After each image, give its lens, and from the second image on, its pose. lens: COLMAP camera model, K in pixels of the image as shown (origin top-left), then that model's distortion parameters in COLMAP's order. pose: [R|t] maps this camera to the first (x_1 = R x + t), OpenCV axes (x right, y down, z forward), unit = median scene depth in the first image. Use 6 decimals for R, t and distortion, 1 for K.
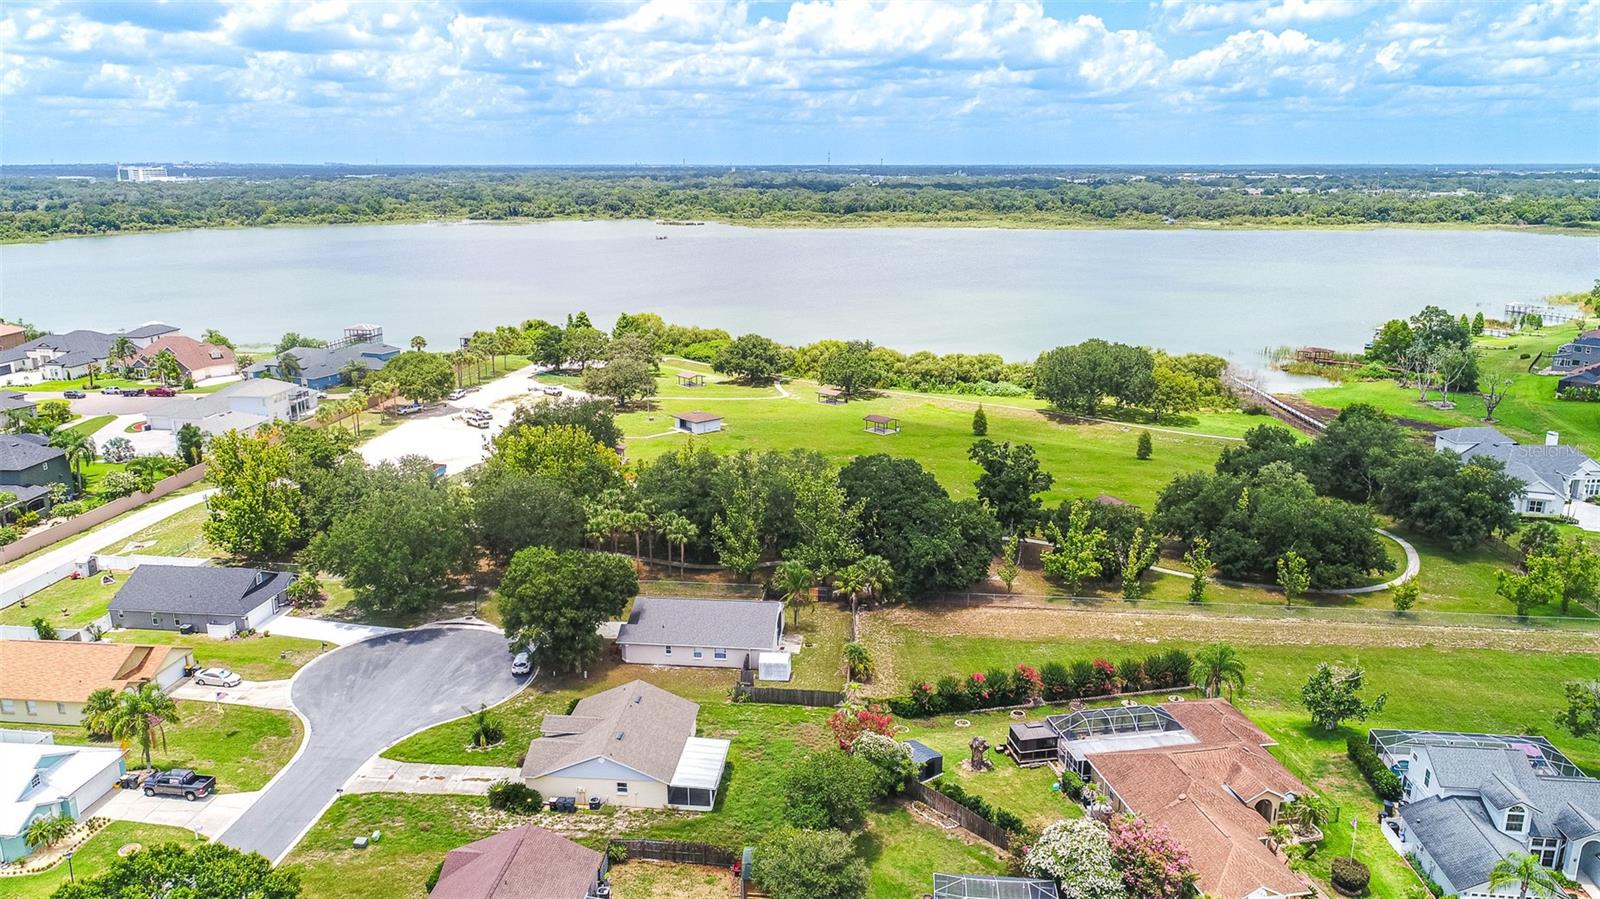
lens RADIAL K [[1124.0, 0, 804.7], [0, 1124.0, 456.6], [0, 0, 1]] dist [-0.005543, -0.003839]
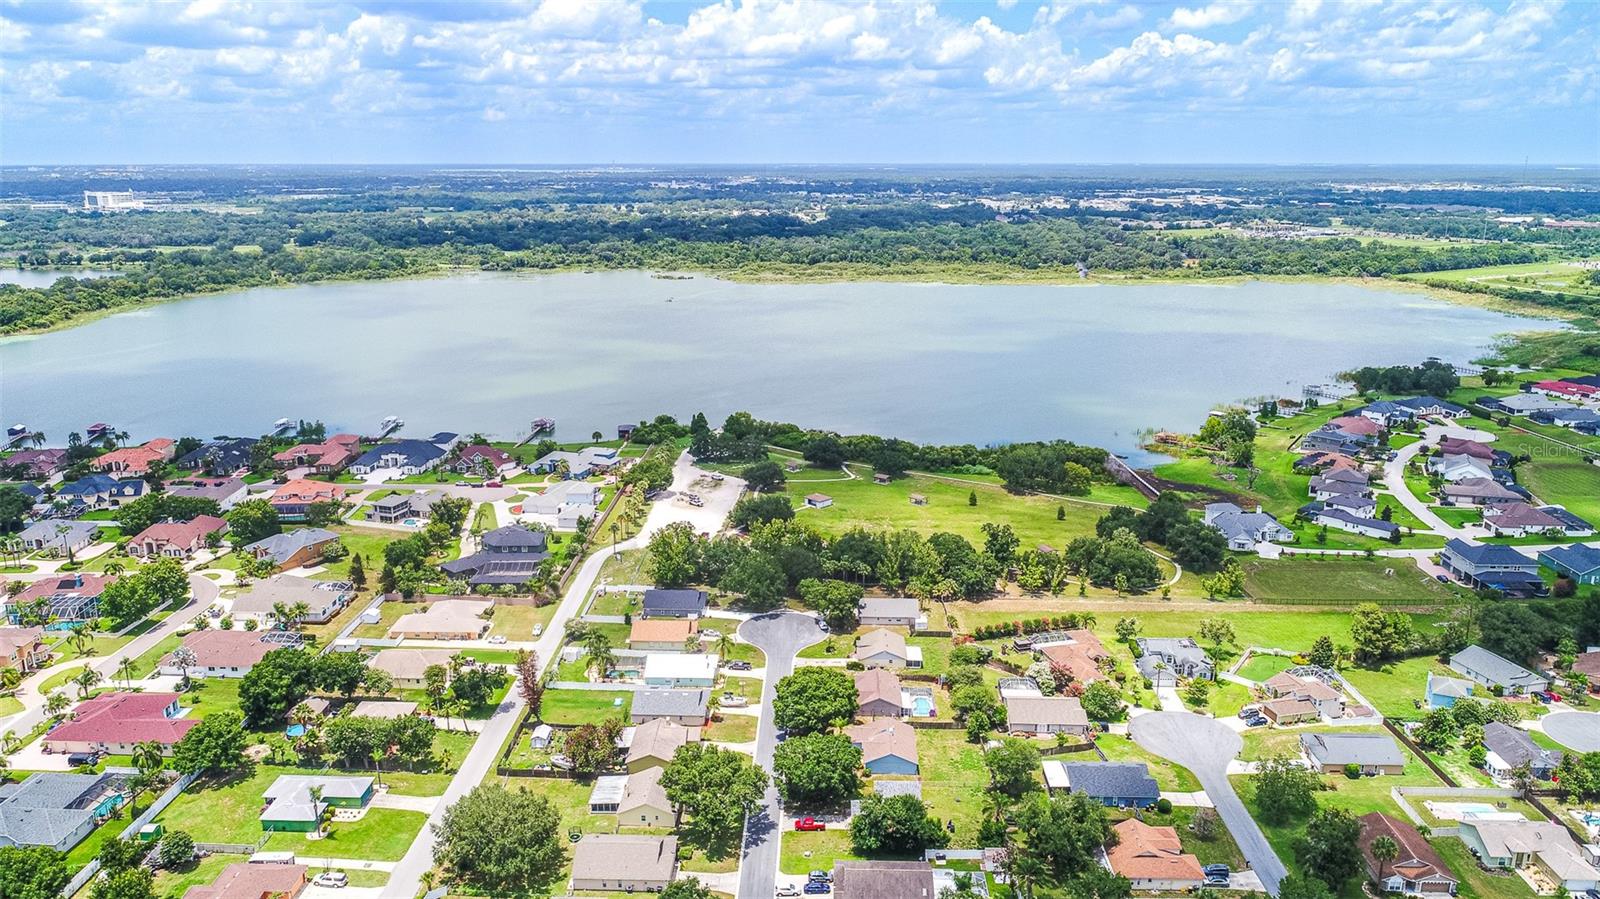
lens RADIAL K [[1124.0, 0, 798.0], [0, 1124.0, 447.7], [0, 0, 1]] dist [-0.005543, -0.003839]
pose [[0.998202, -0.016042, 0.057759, -0.248341], [0.016238, 0.999864, -0.002917, -0.119590], [-0.057705, 0.003850, 0.998326, -0.866490]]
